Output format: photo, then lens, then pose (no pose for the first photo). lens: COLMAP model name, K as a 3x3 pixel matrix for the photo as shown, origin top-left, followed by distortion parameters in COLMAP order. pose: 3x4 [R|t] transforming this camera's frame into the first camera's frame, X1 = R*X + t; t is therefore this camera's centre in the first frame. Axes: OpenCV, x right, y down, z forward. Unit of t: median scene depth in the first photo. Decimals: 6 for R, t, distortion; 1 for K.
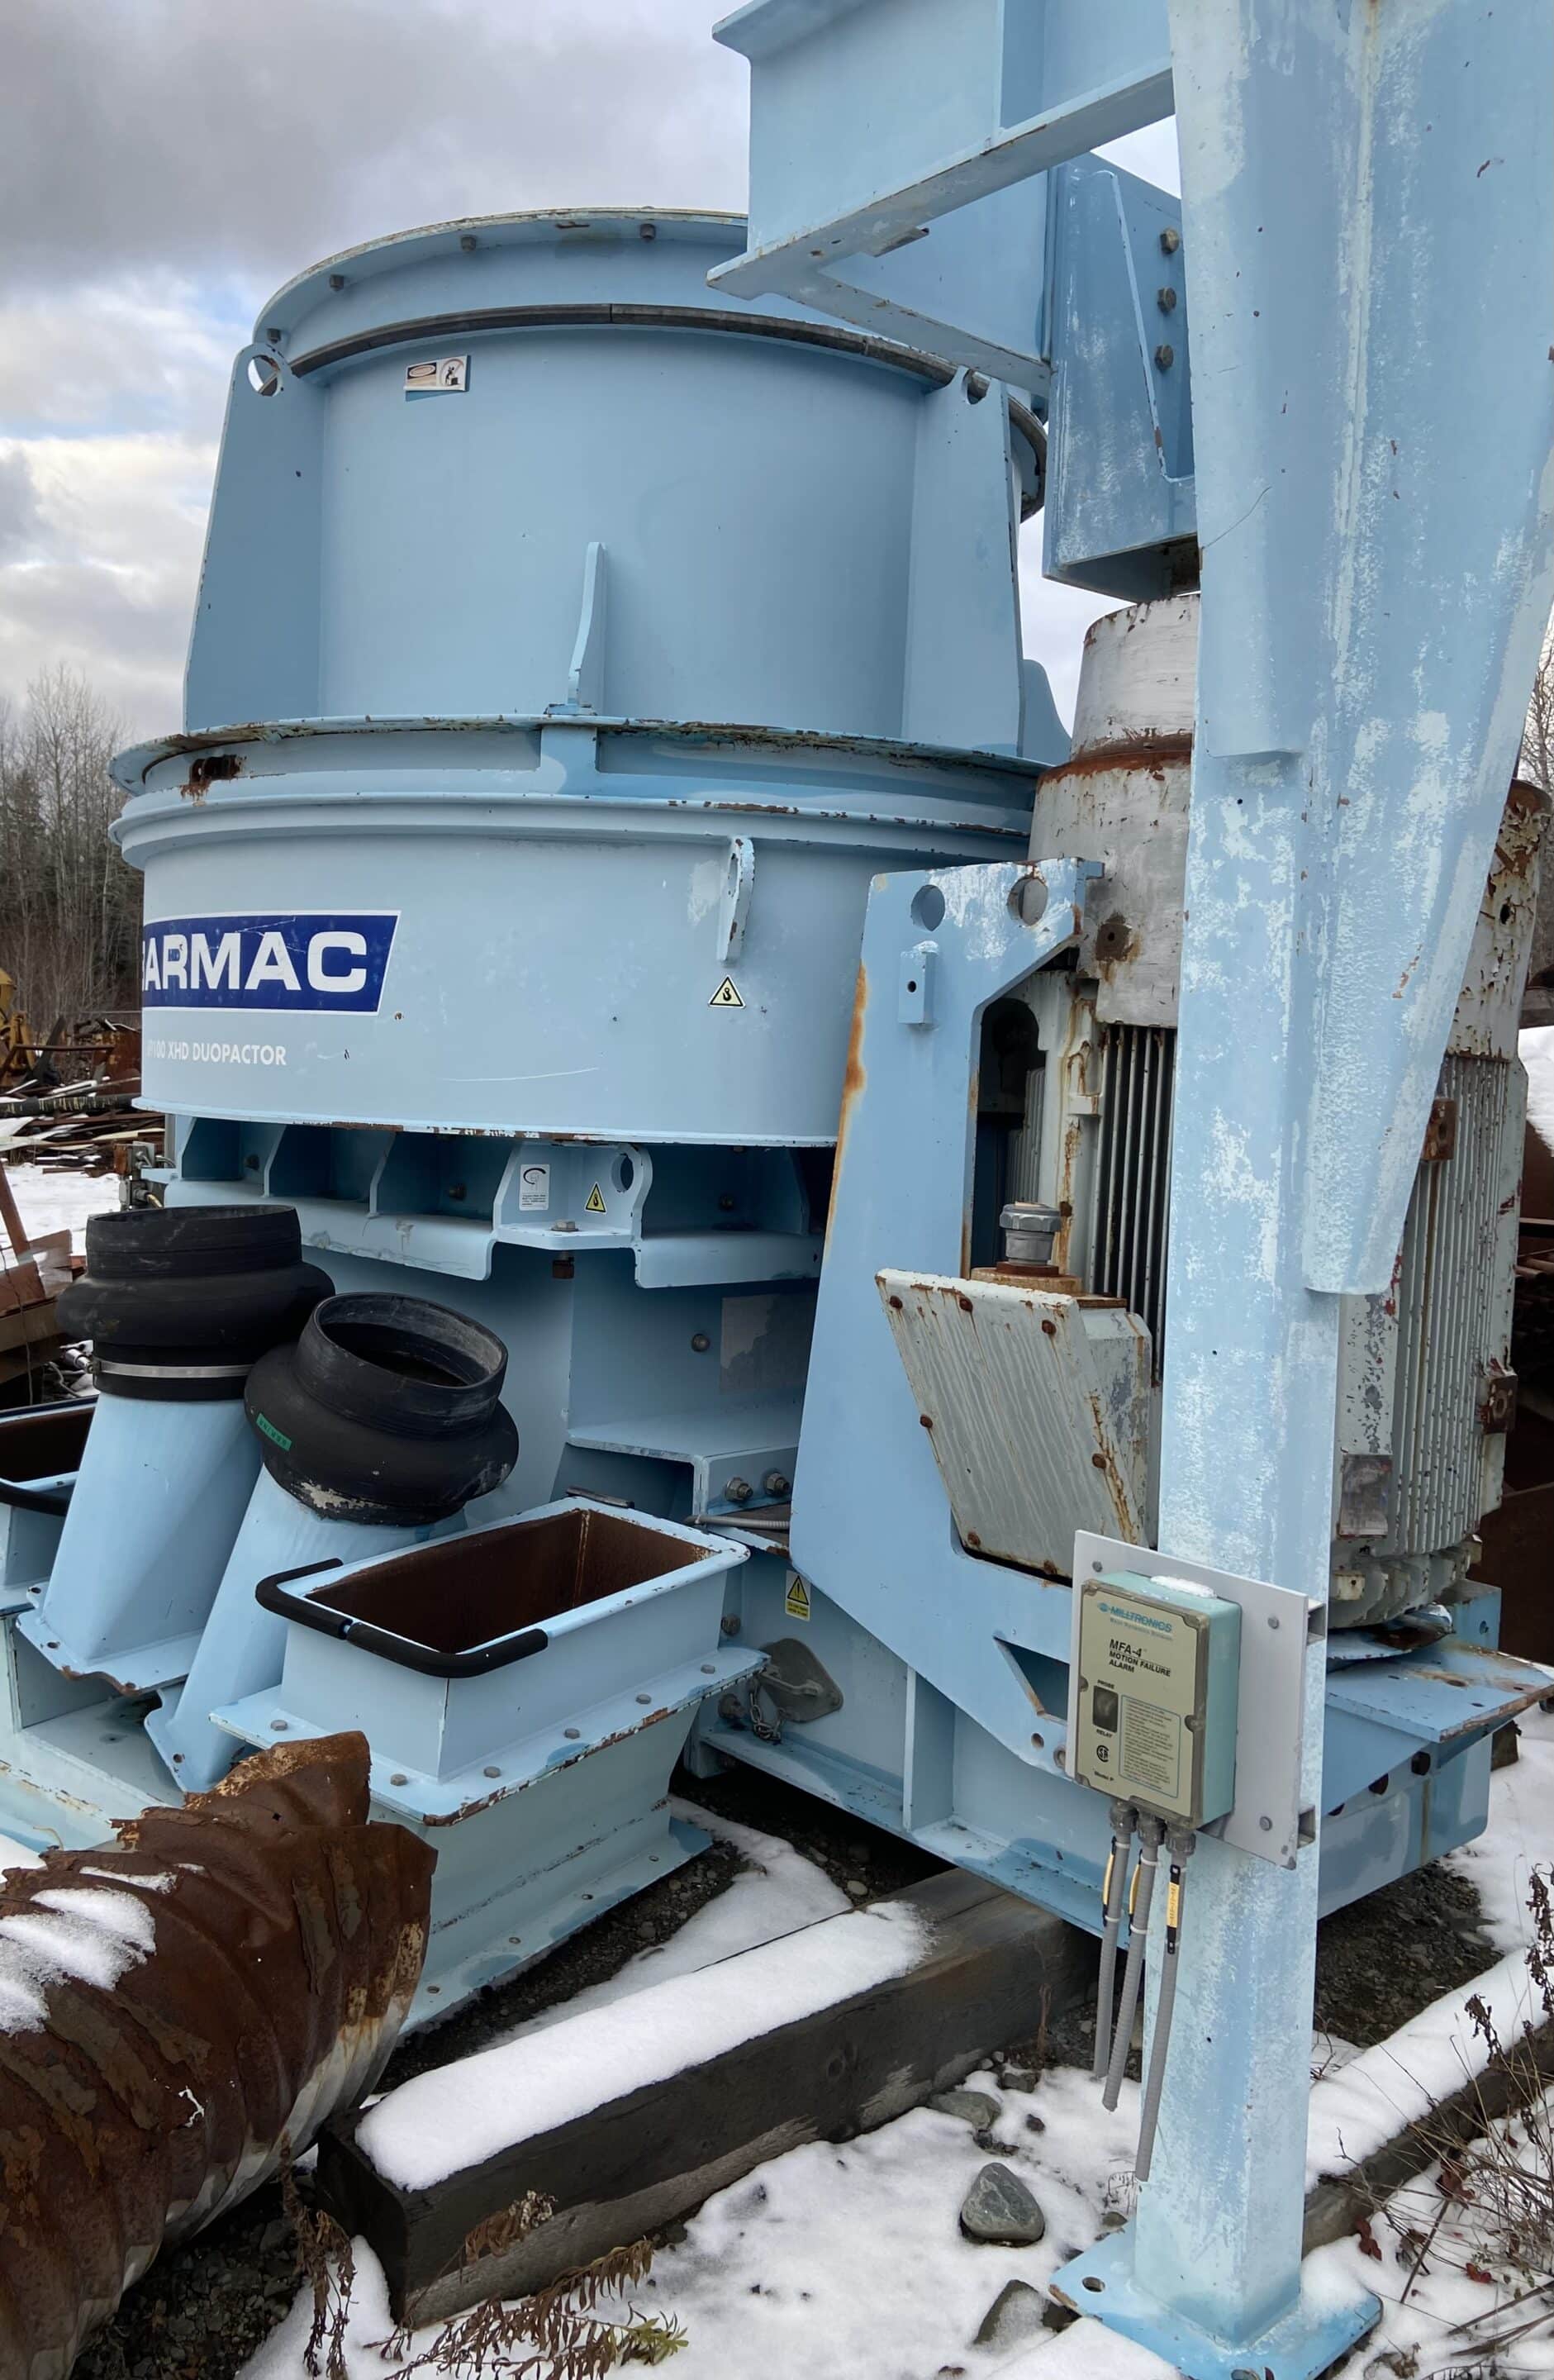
lens RADIAL K [[1787.6, 0, 671.5], [0, 1787.6, 1202.5], [0, 0, 1]] dist [0.087701, -0.002532]
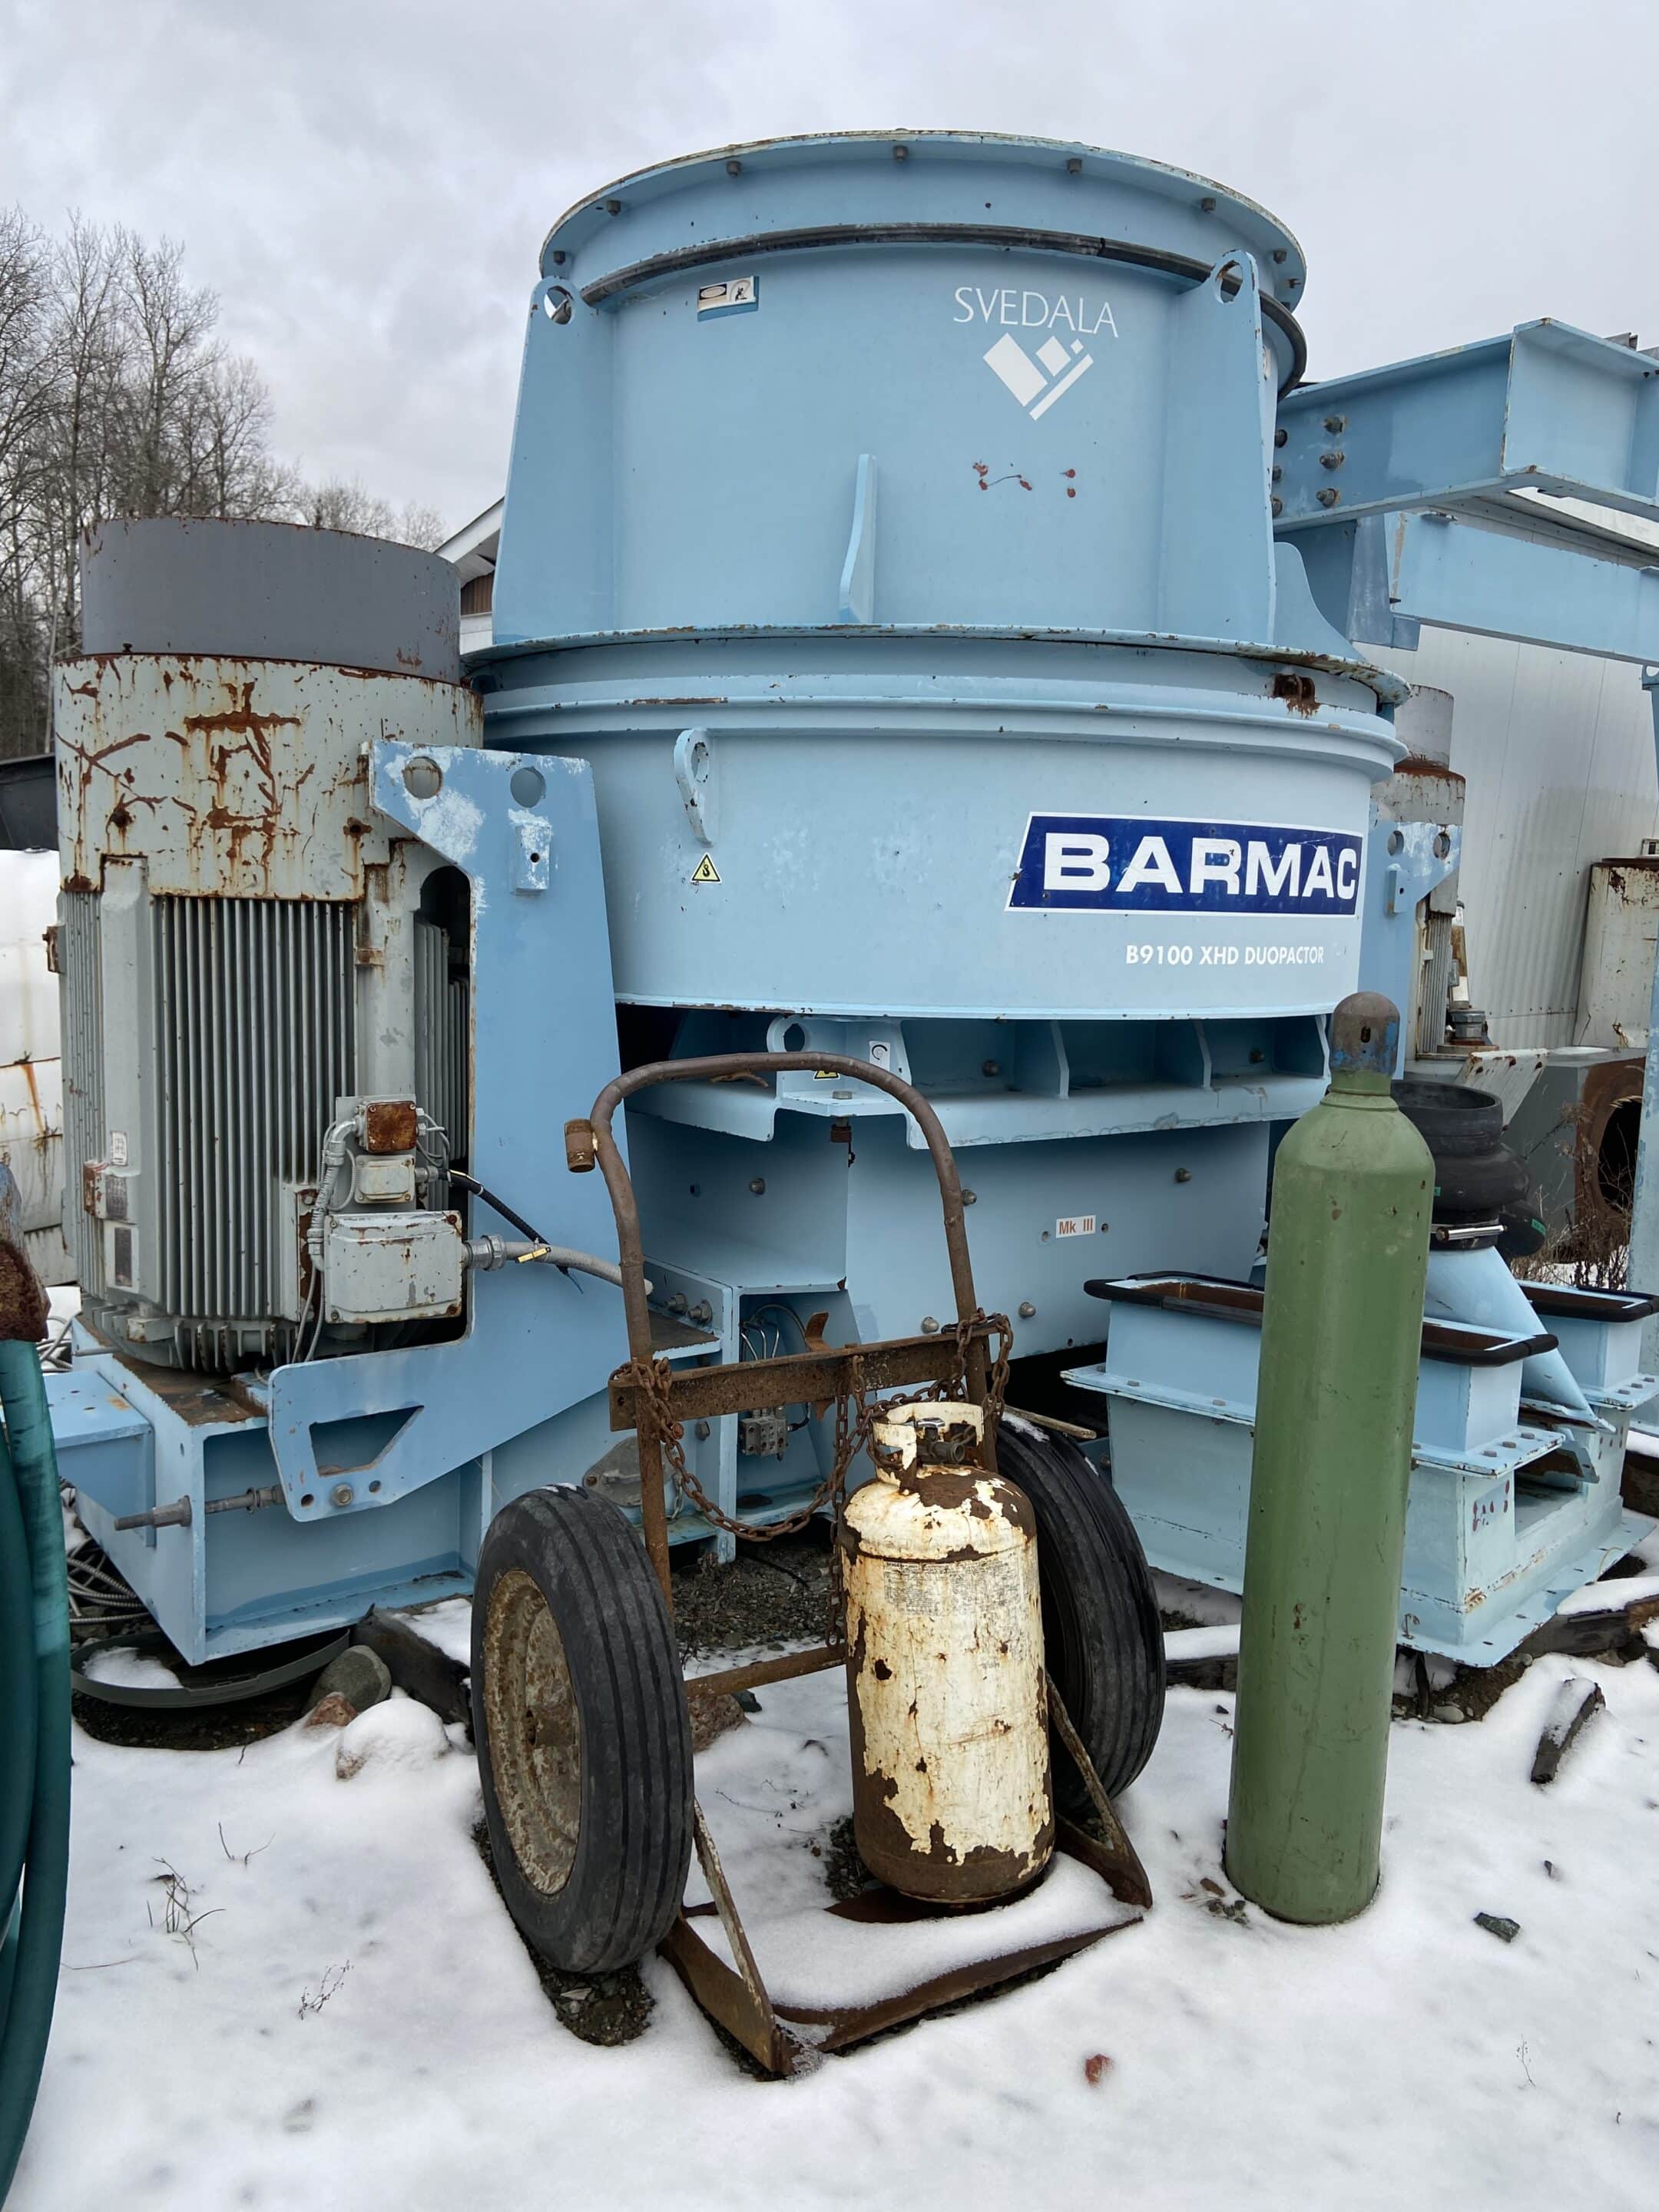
lens RADIAL K [[1660.0, 0, 830.7], [0, 1660.0, 1121.7], [0, 0, 1]] dist [0.077329, -0.001753]
pose [[0.077394, -0.165871, 0.983106, -1.393839], [0.057128, 0.985181, 0.161724, -0.177990], [-0.995363, 0.043646, 0.085723, 1.301299]]
